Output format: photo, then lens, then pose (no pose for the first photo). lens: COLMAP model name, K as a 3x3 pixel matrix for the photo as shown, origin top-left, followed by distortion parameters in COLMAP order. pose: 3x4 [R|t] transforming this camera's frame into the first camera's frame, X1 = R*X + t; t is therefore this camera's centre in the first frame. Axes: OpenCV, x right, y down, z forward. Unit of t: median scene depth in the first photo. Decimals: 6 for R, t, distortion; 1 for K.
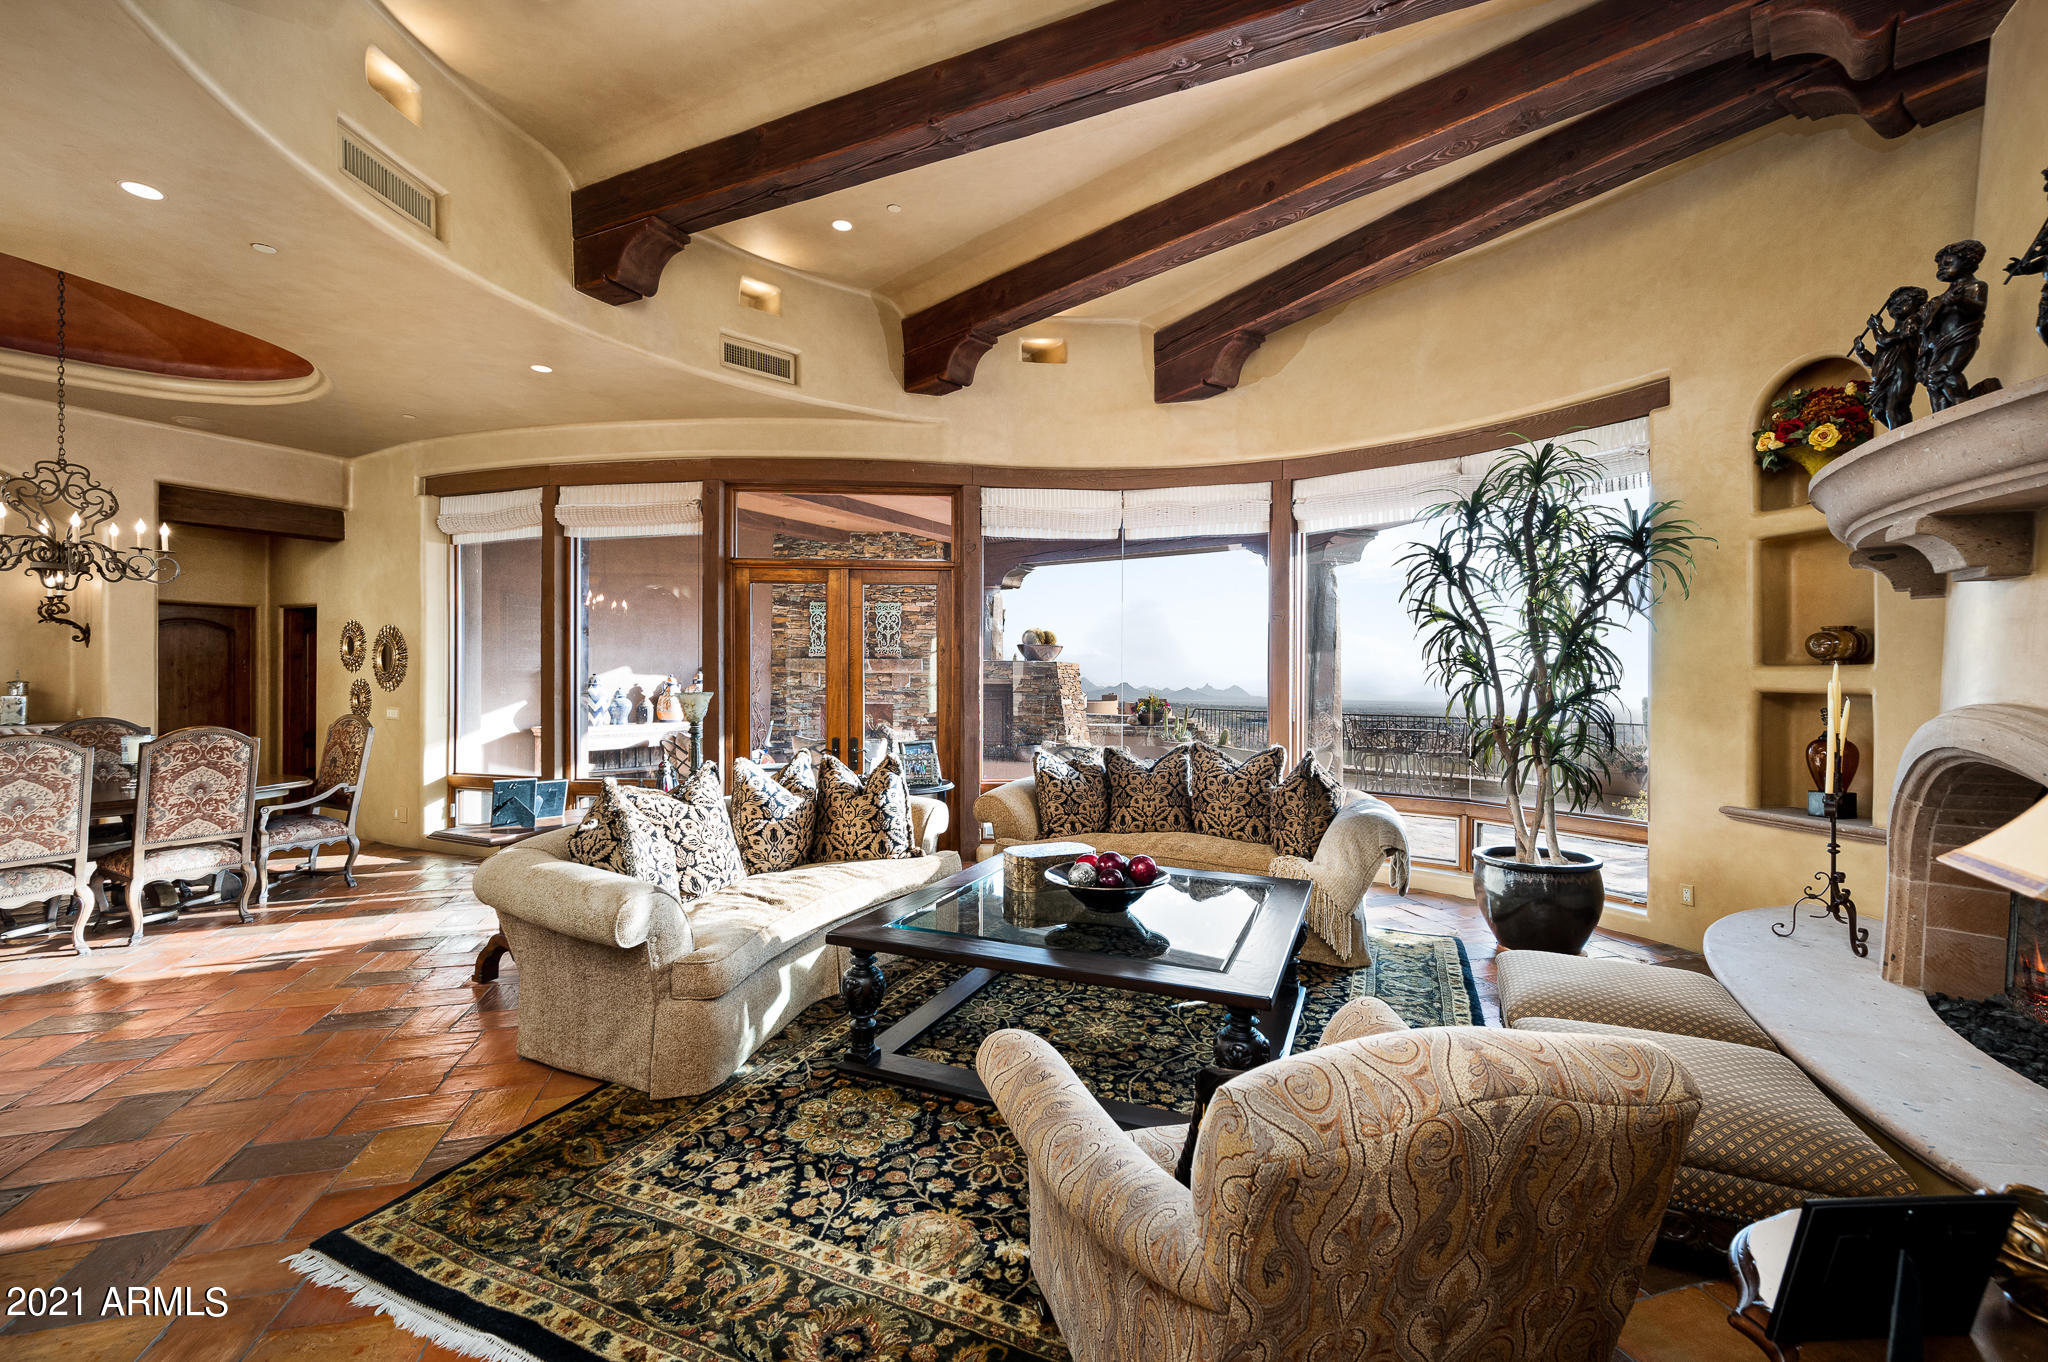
lens RADIAL K [[813.6, 0, 1030.2], [0, 813.6, 677.9], [0, 0, 1]] dist [-0.000183, -0.000062]
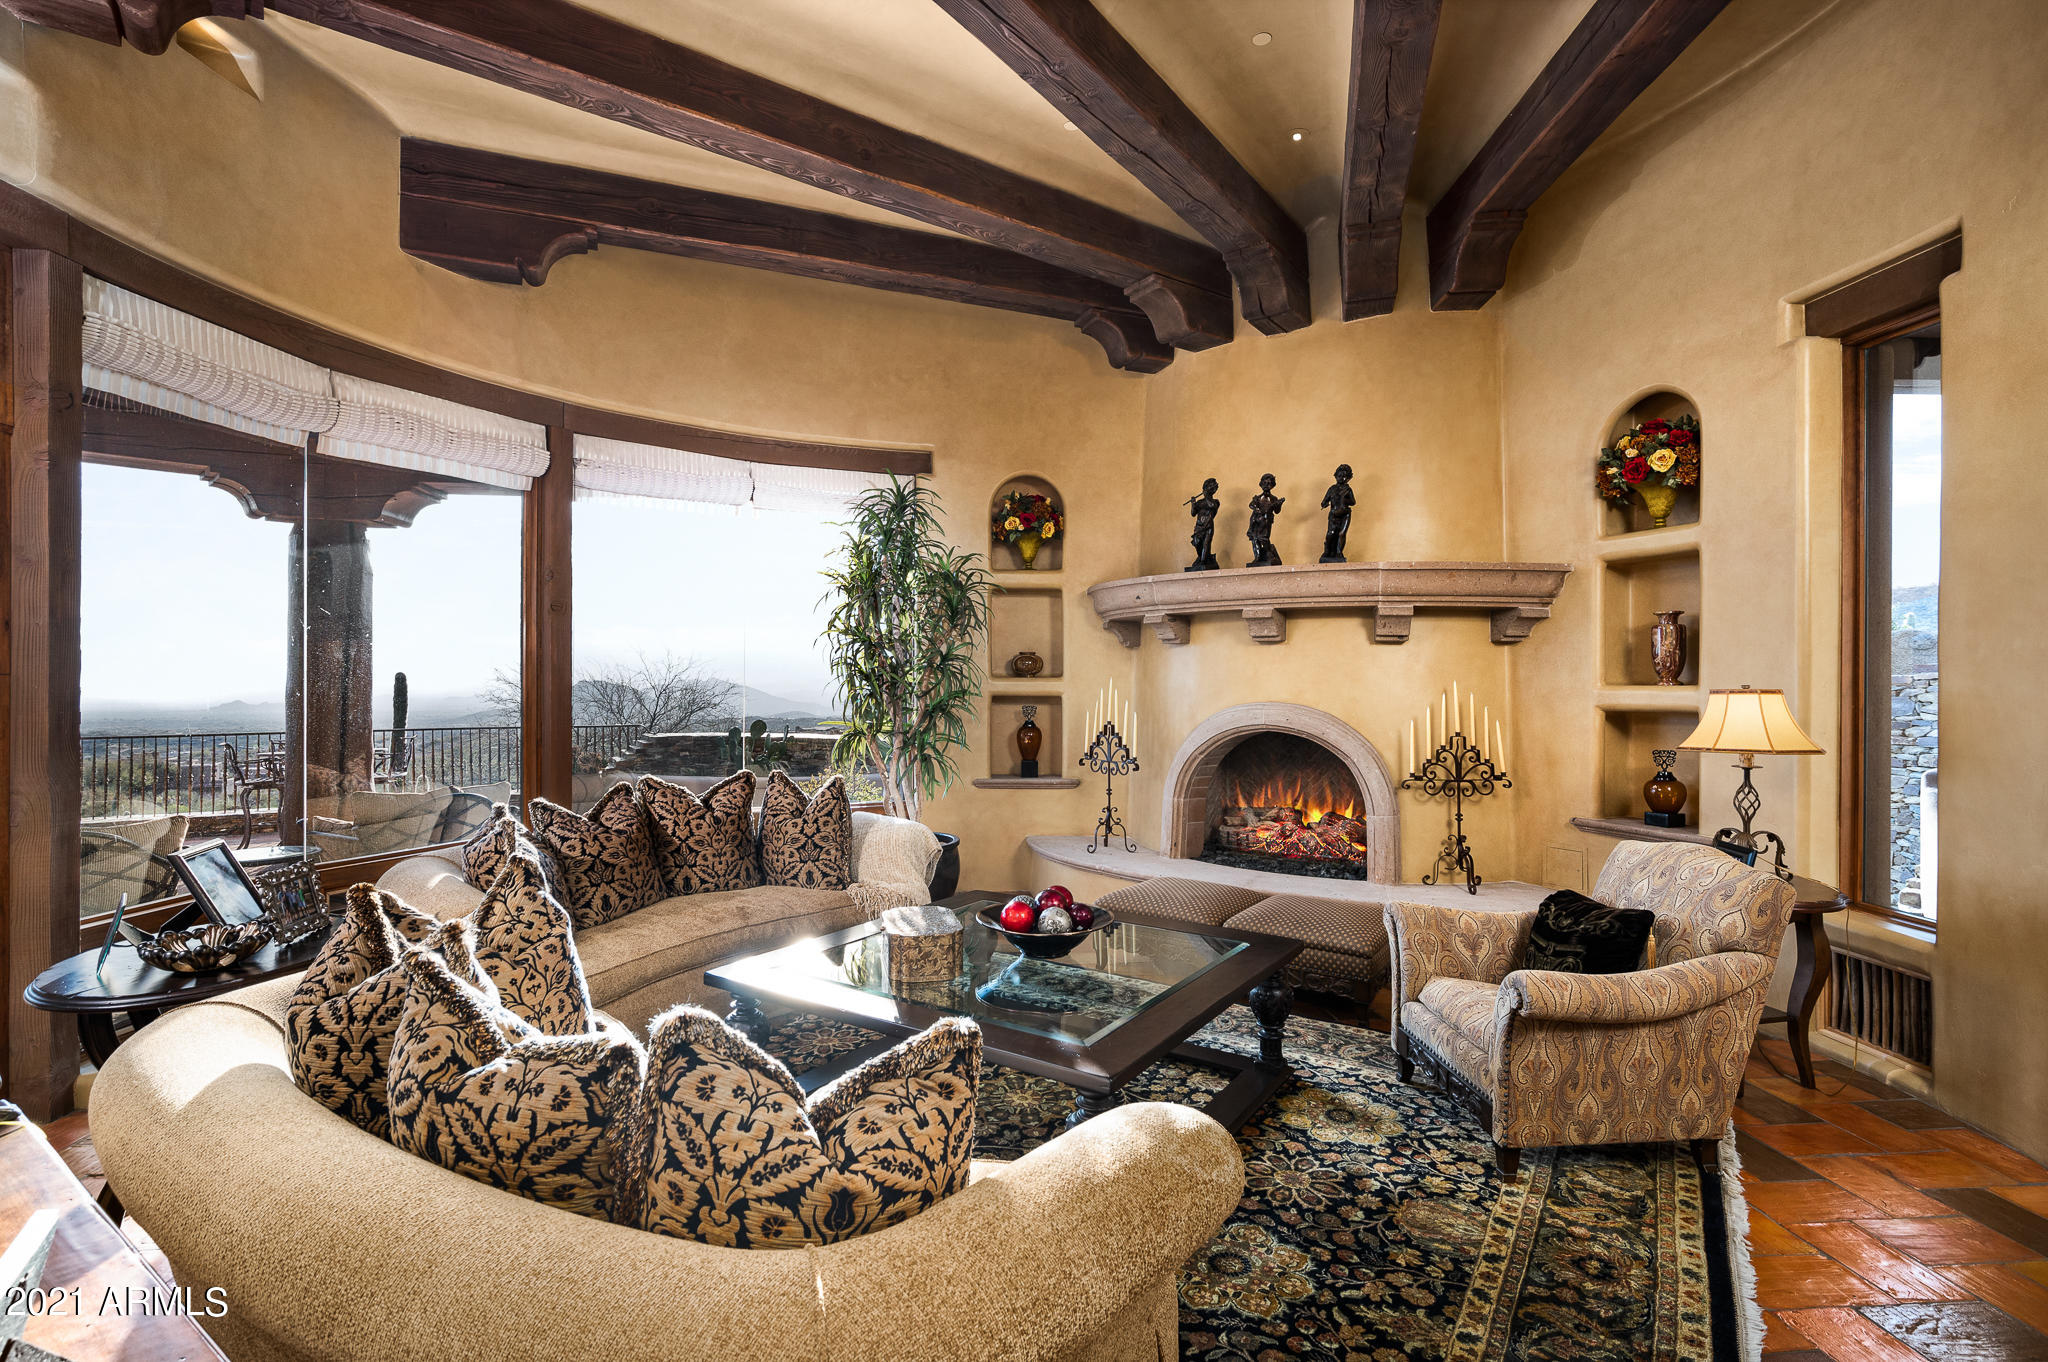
lens RADIAL K [[978.0, 0, 1017.8], [0, 978.0, 668.5], [0, 0, 1]] dist [0.001353, 0.000612]
pose [[0.212128, 0.012301, 0.977164, -0.667159], [0.001052, 0.999917, -0.012815, -0.015183], [-0.977241, 0.003746, 0.212098, 0.553096]]
